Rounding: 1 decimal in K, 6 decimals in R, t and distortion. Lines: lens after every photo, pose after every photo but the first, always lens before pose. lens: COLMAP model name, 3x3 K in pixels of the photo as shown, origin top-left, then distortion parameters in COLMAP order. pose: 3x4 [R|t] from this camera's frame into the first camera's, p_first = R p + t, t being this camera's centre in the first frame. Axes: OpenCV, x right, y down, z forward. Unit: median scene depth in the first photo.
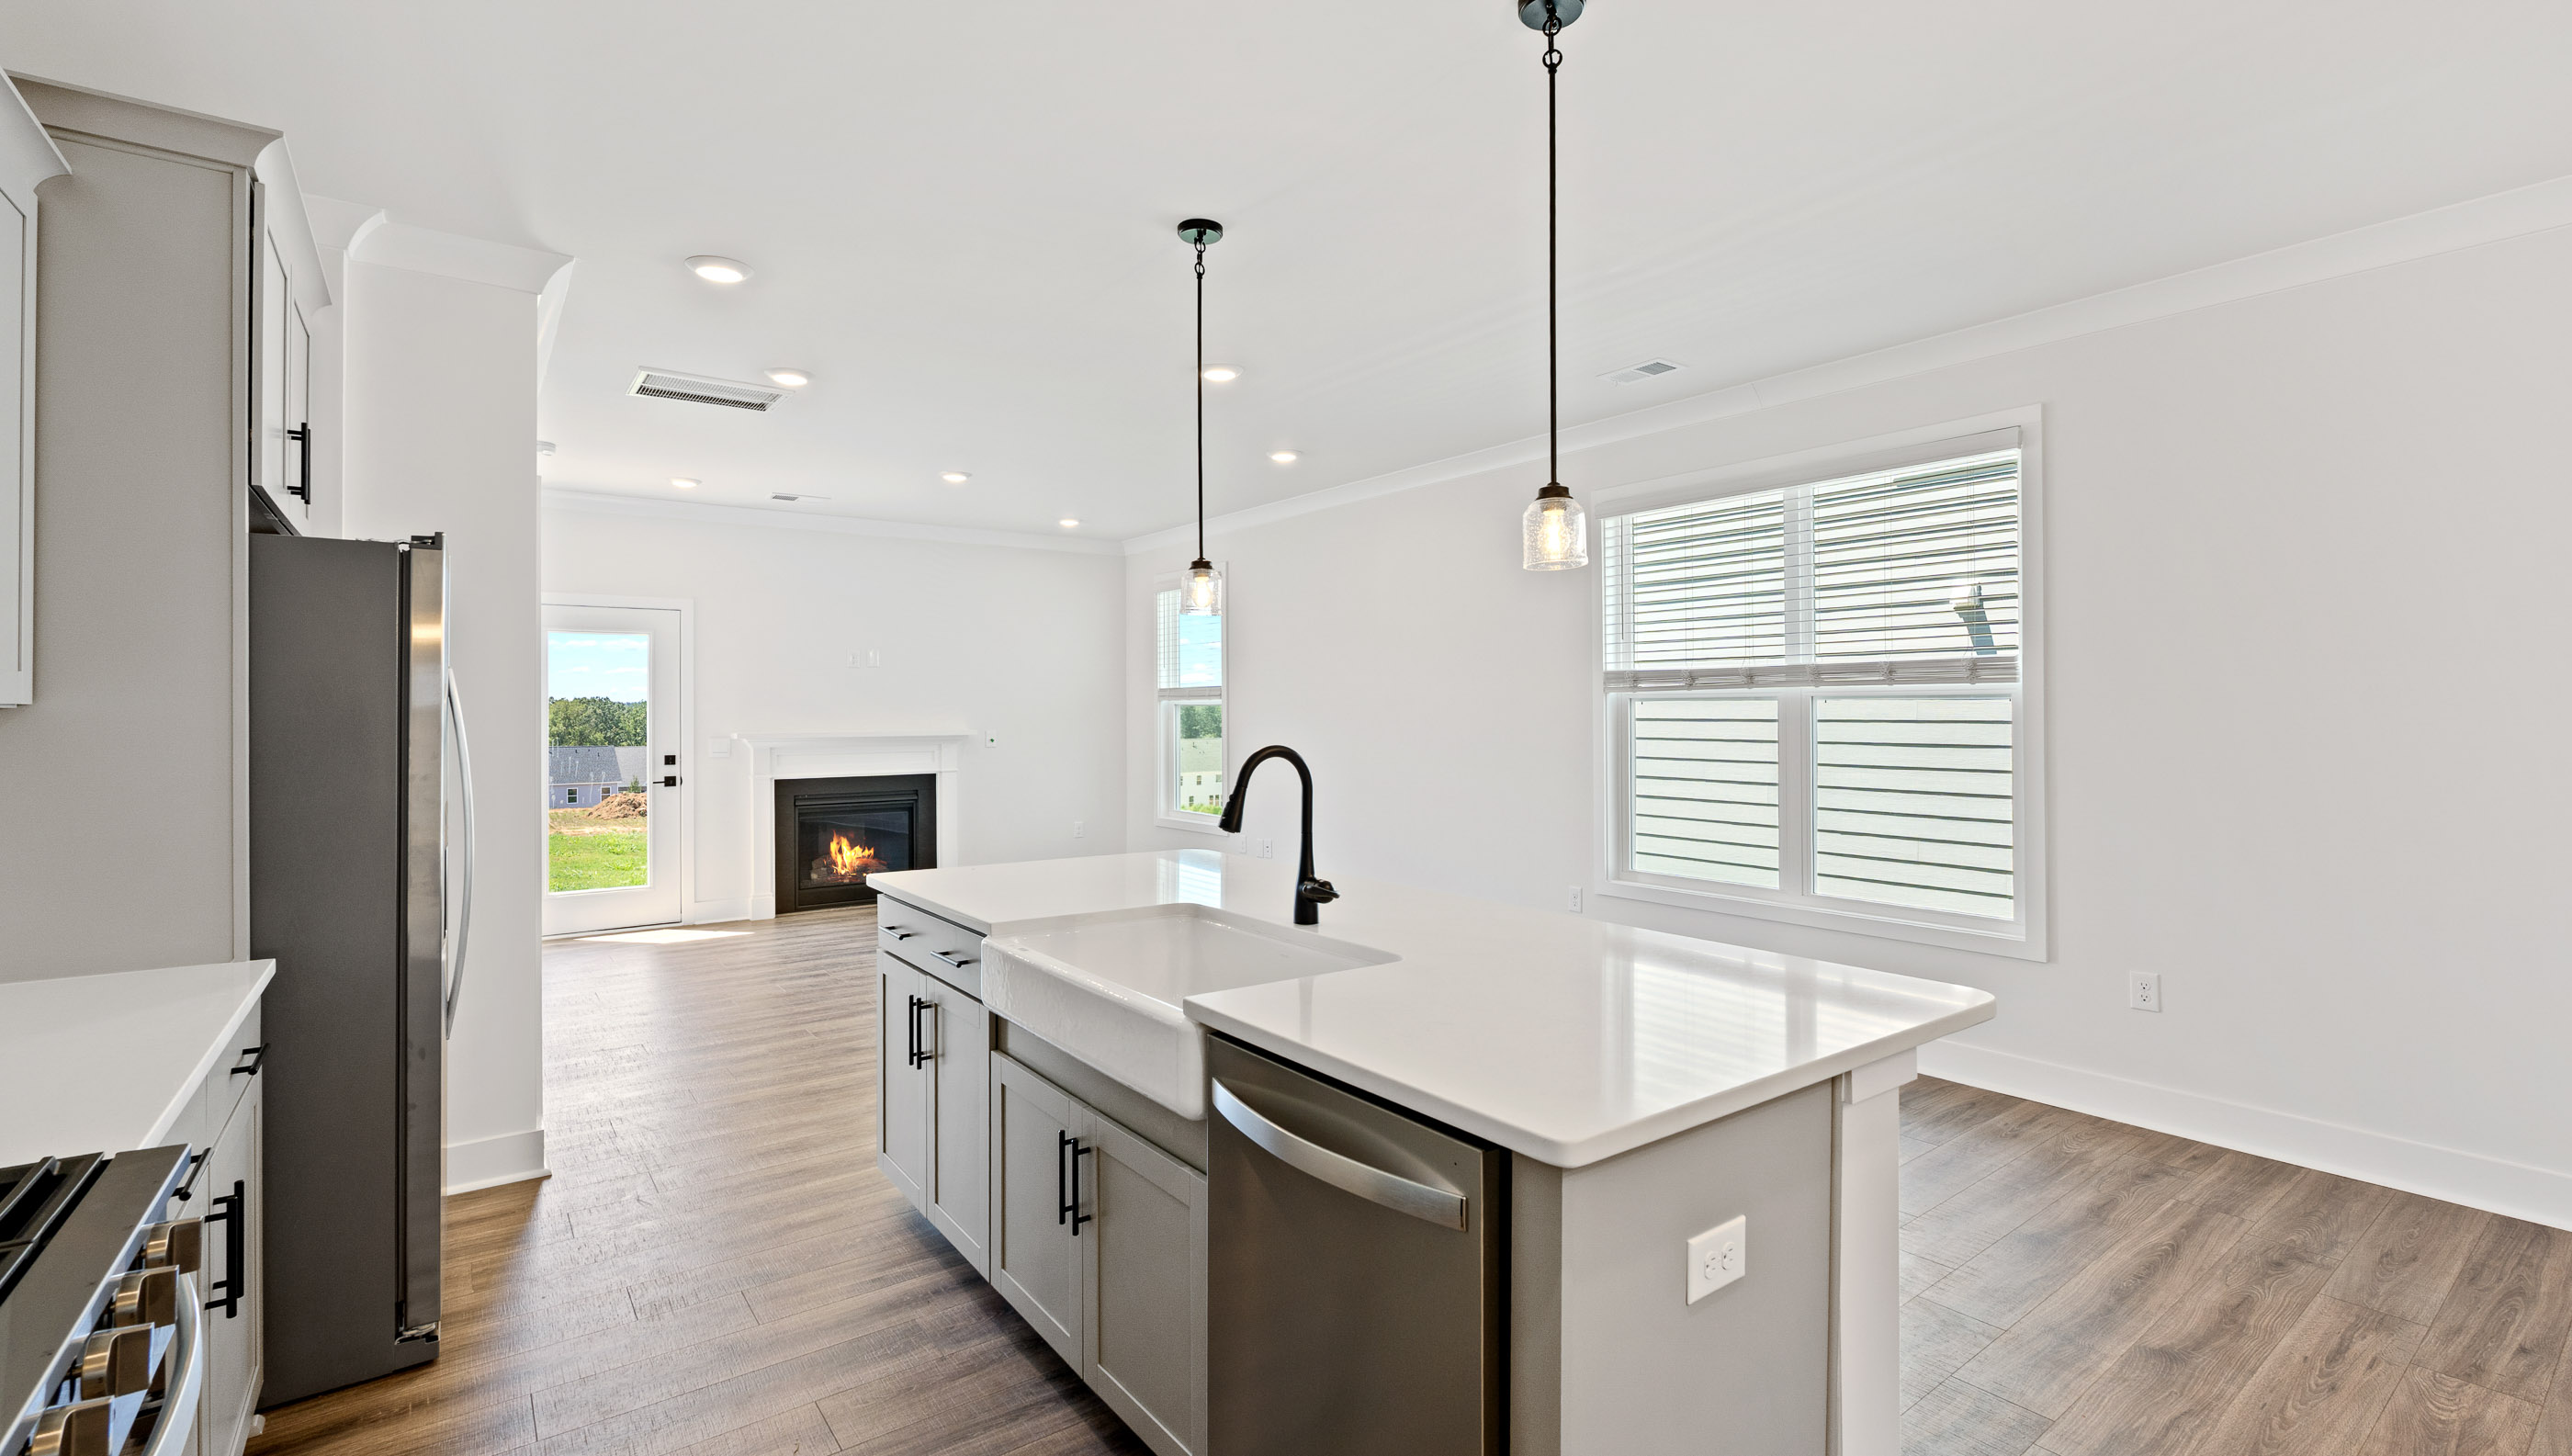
lens RADIAL K [[1134.3, 0, 1296.8], [0, 1134.3, 705.0], [0, 0, 1]] dist [-0.000195, -0.000248]
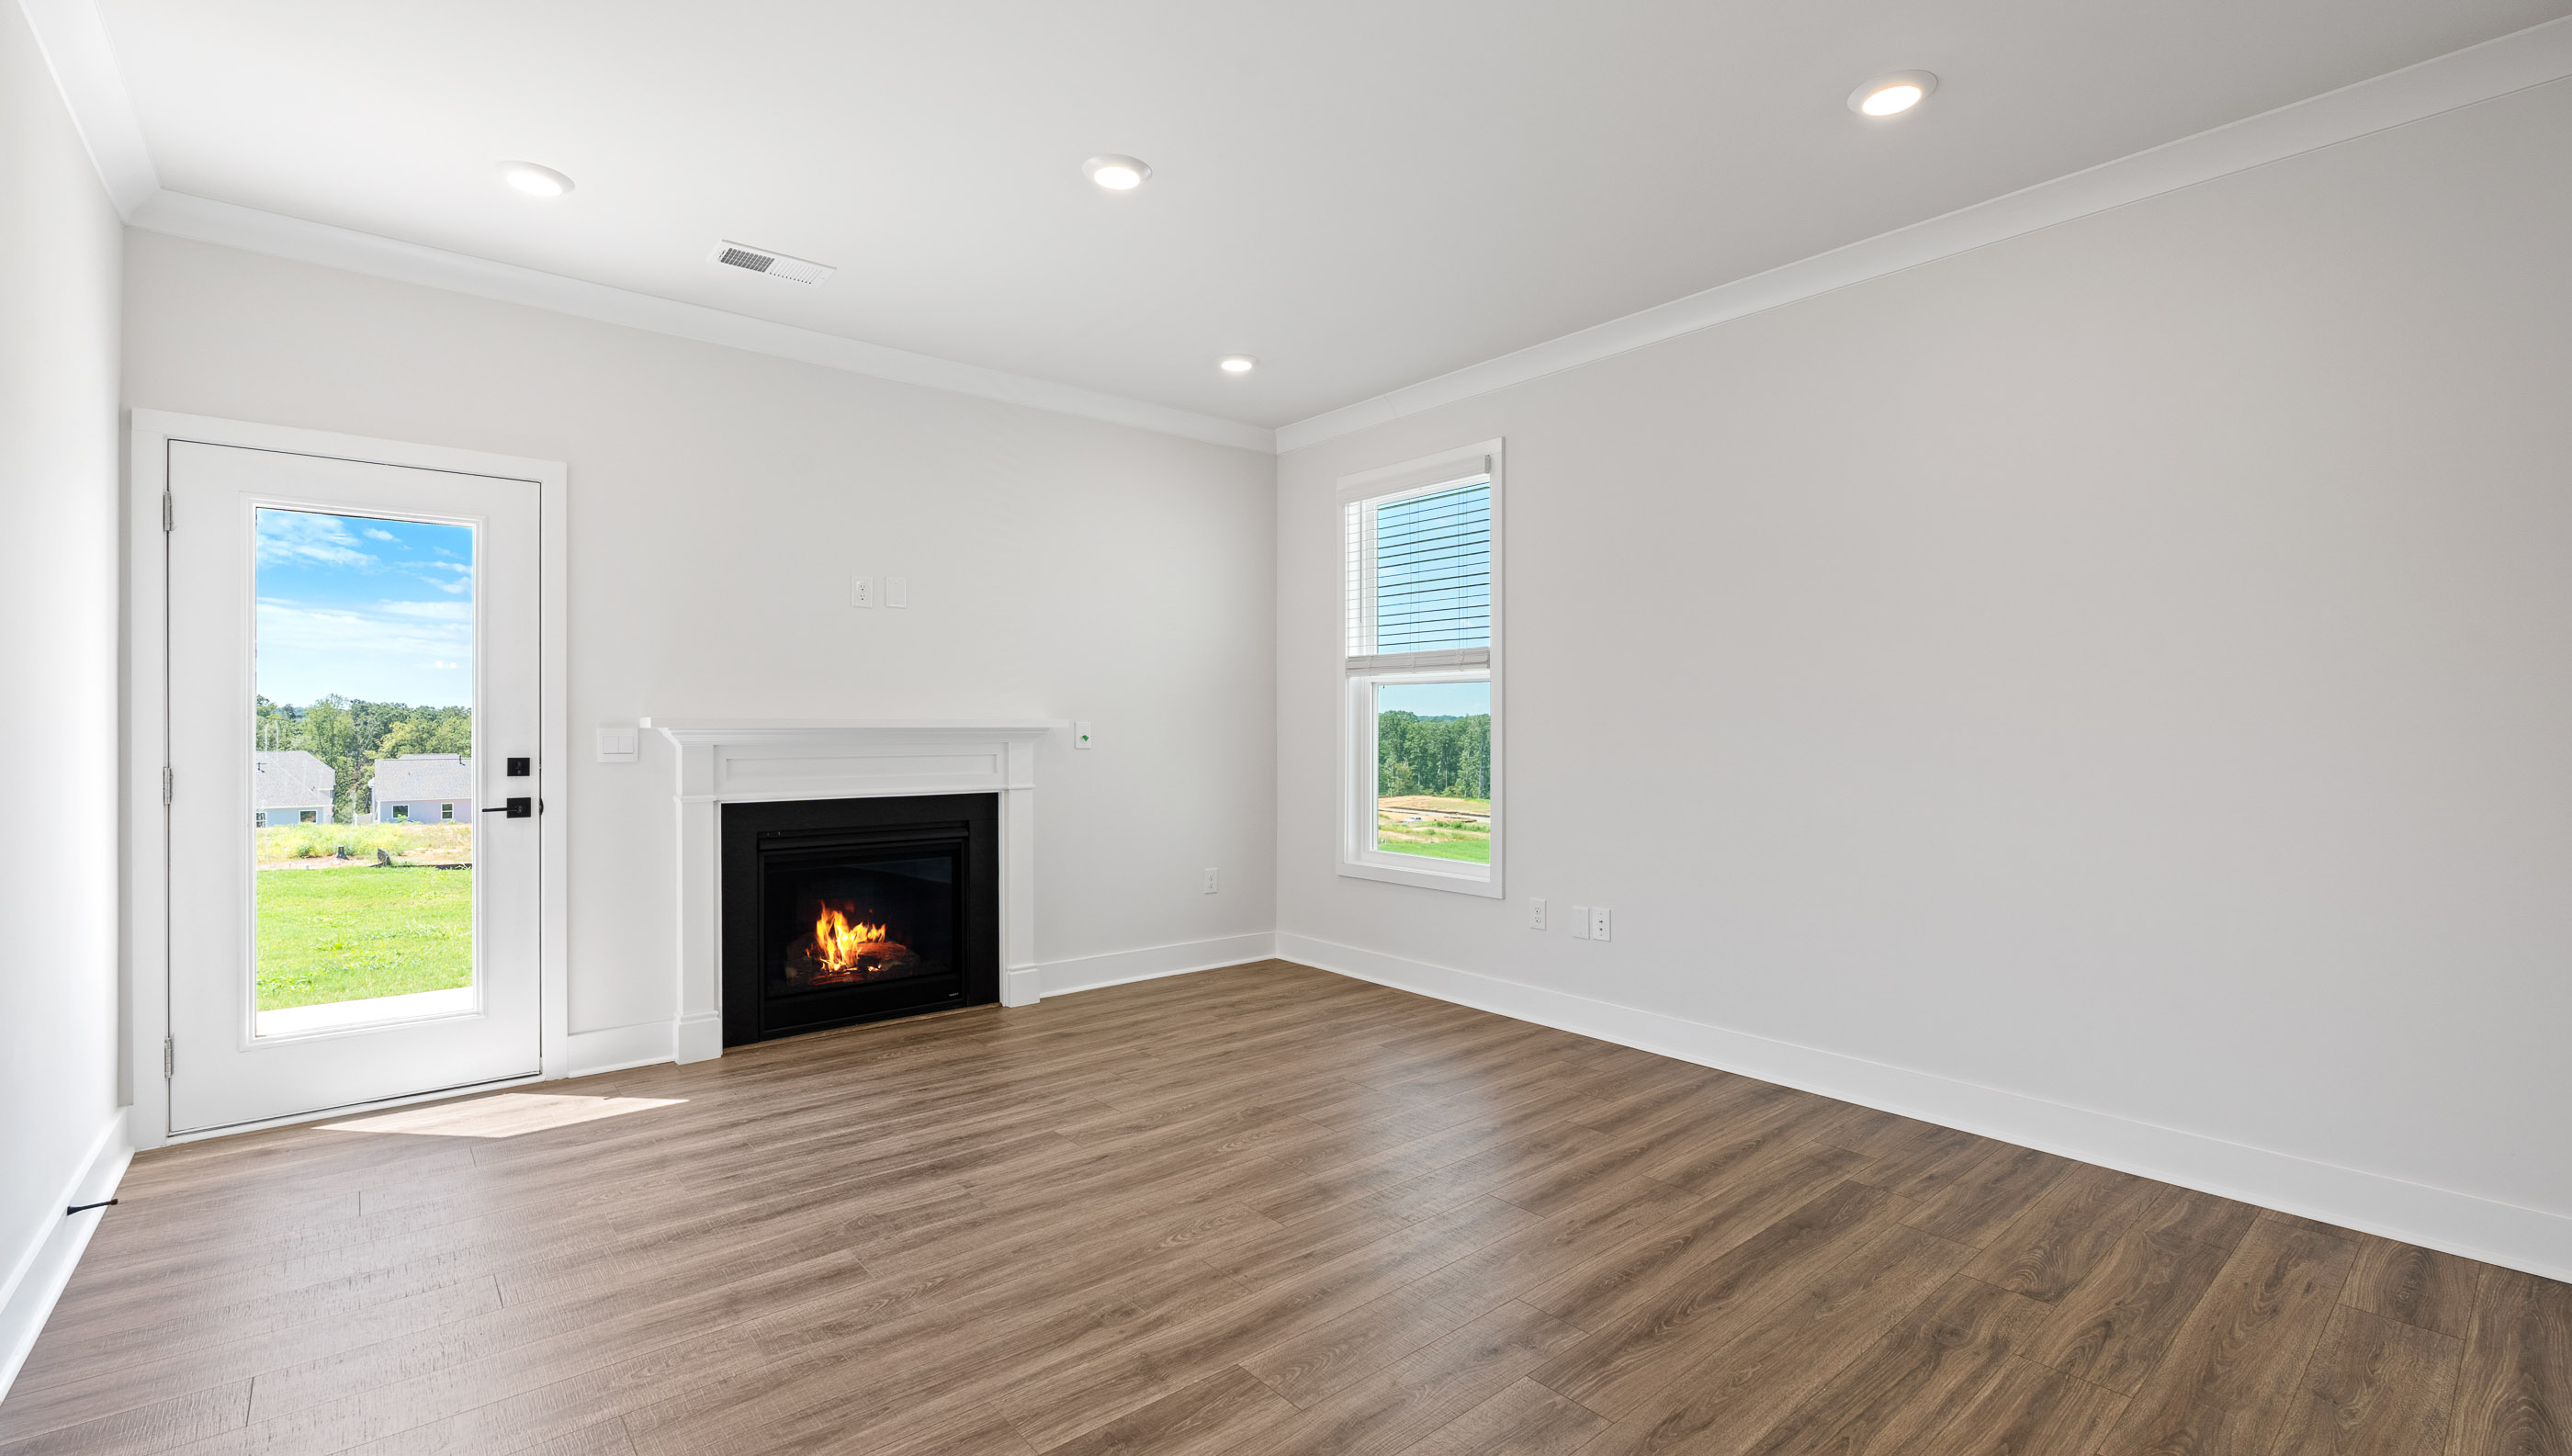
lens RADIAL K [[1119.4, 0, 1286.0], [0, 1119.4, 728.0], [0, 0, 1]] dist [-0.006035, 0.000011]
pose [[0.998798, 0.006369, 0.048592, -0.237403], [-0.006768, 0.999945, 0.008048, 0.025509], [-0.048539, -0.008367, 0.998786, 0.496166]]
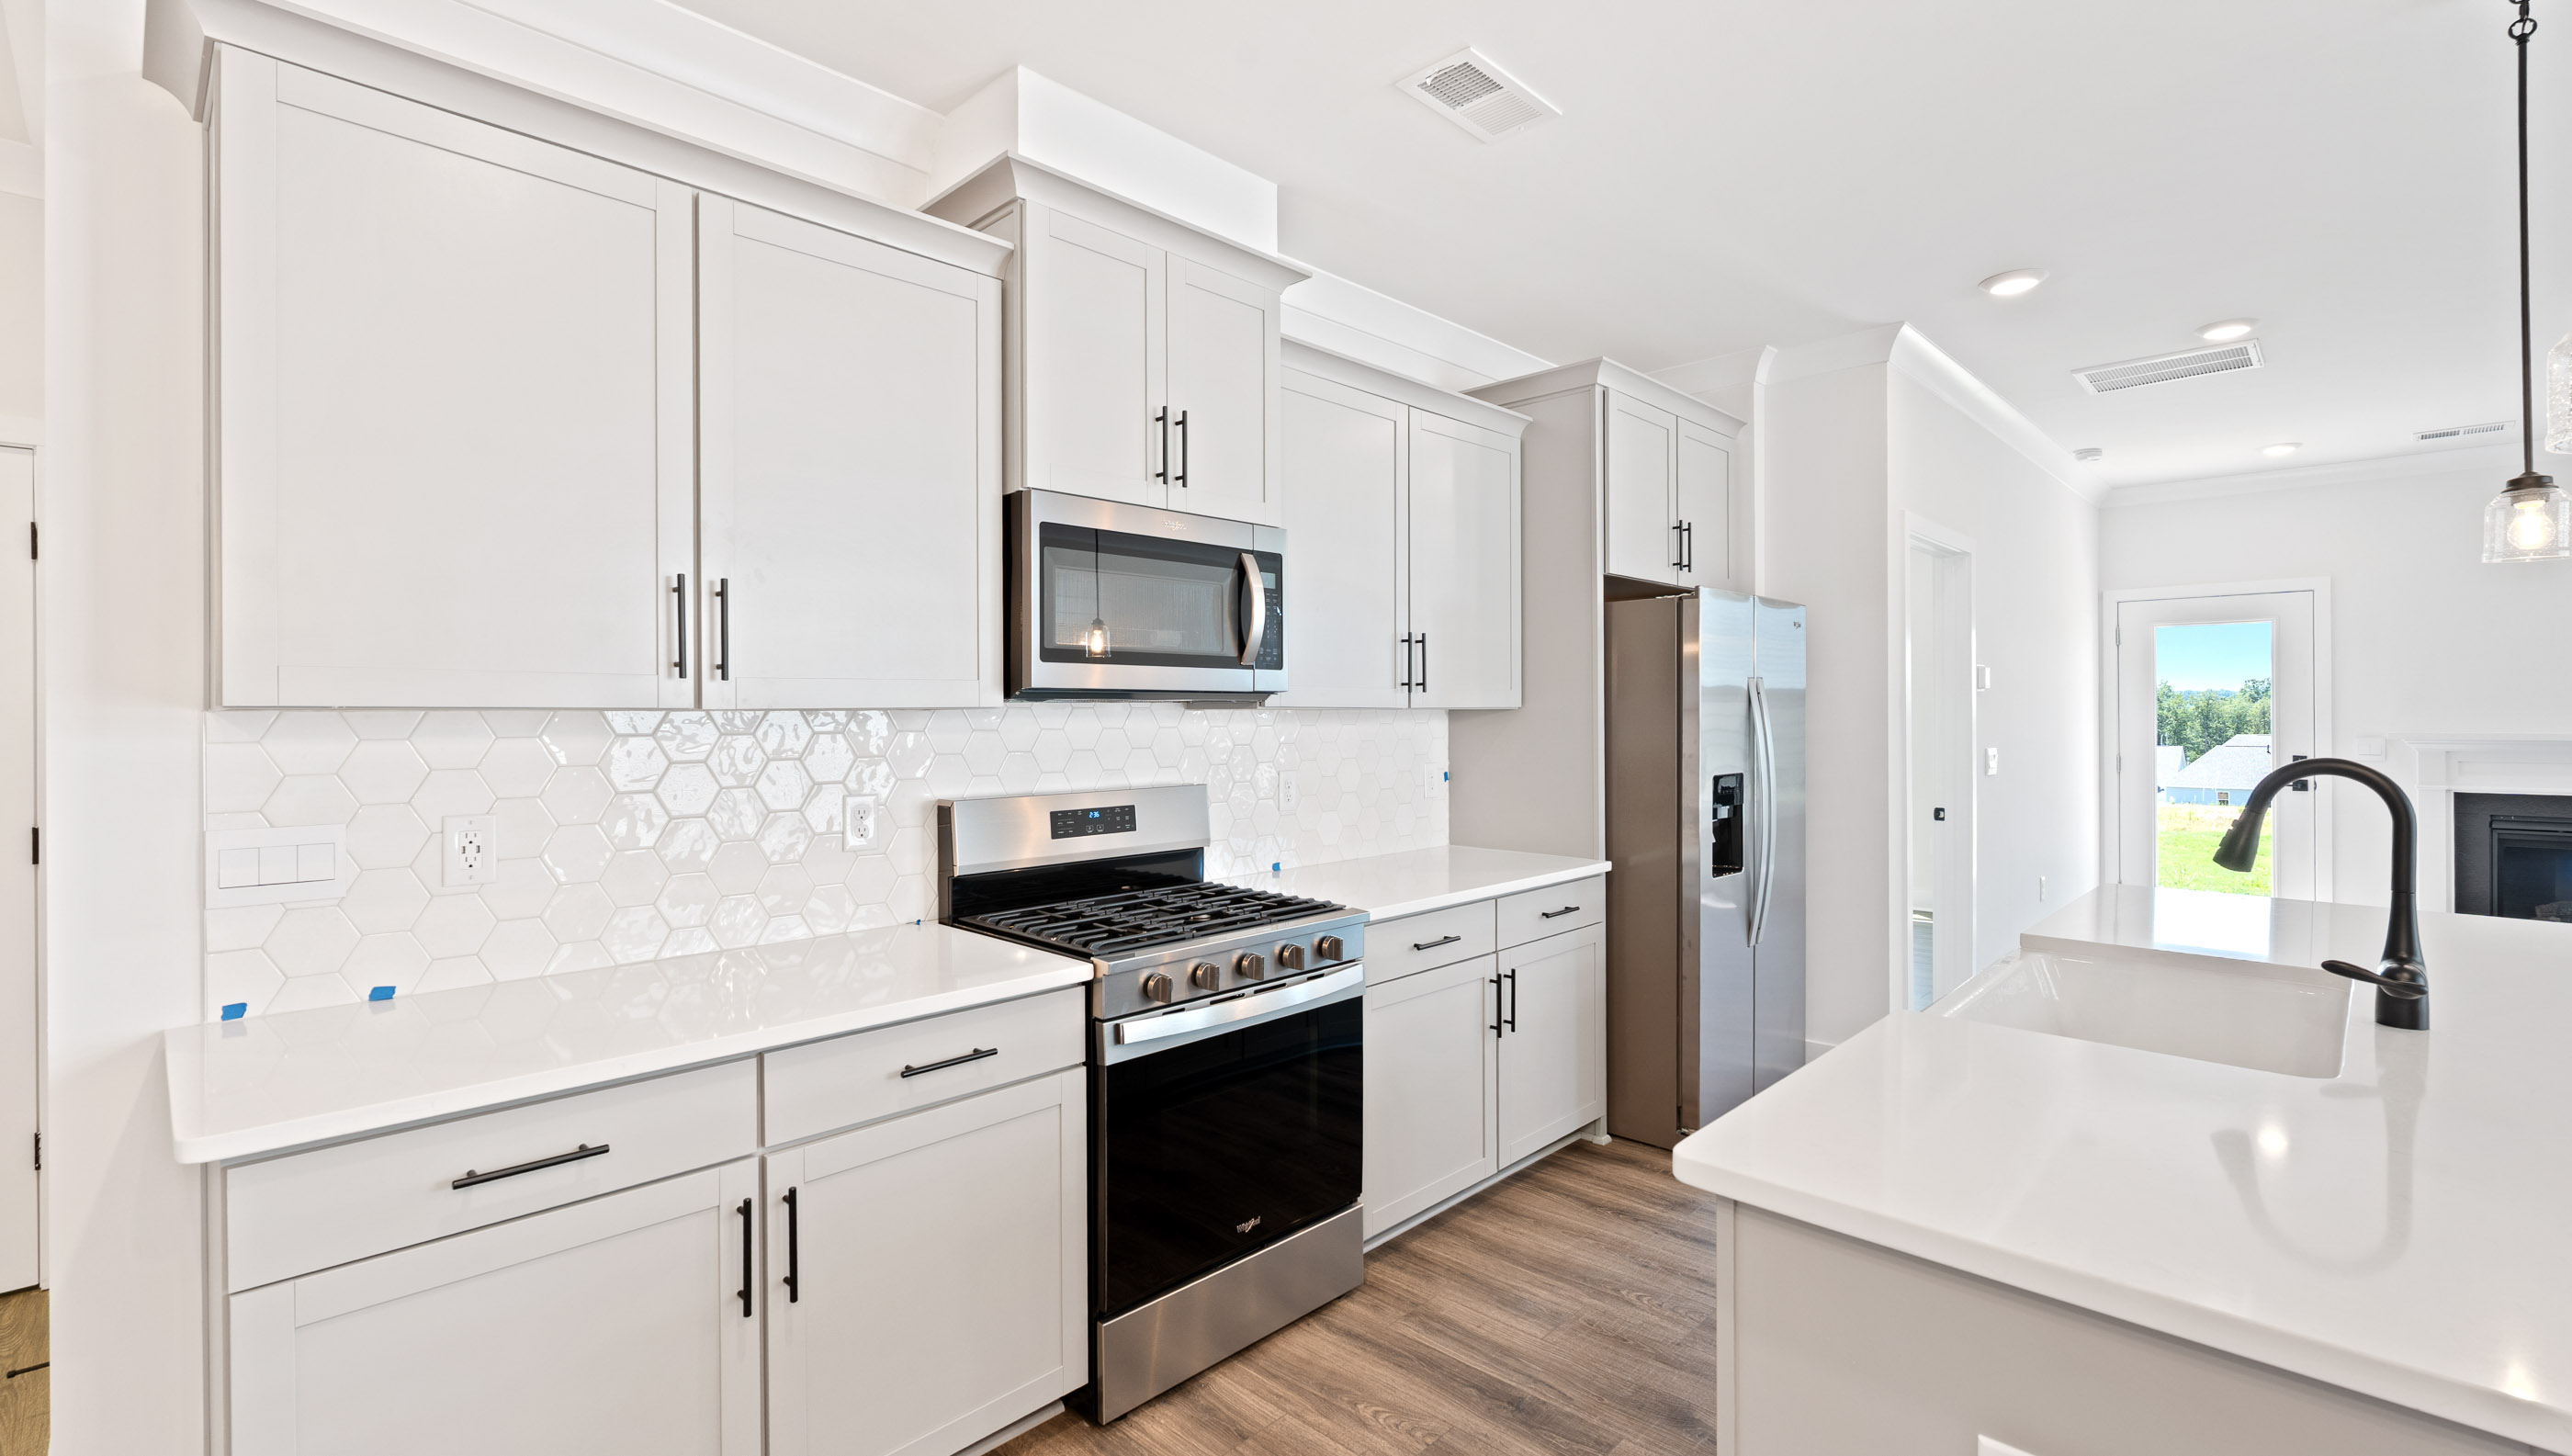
lens RADIAL K [[1119.4, 0, 1286.0], [0, 1119.4, 728.0], [0, 0, 1]] dist [-0.006035, 0.000011]
pose [[0.149960, 0.016111, -0.988561, 0.200491], [0.010557, 0.999784, 0.017895, -0.001202], [0.988636, -0.013120, 0.149758, 0.091499]]
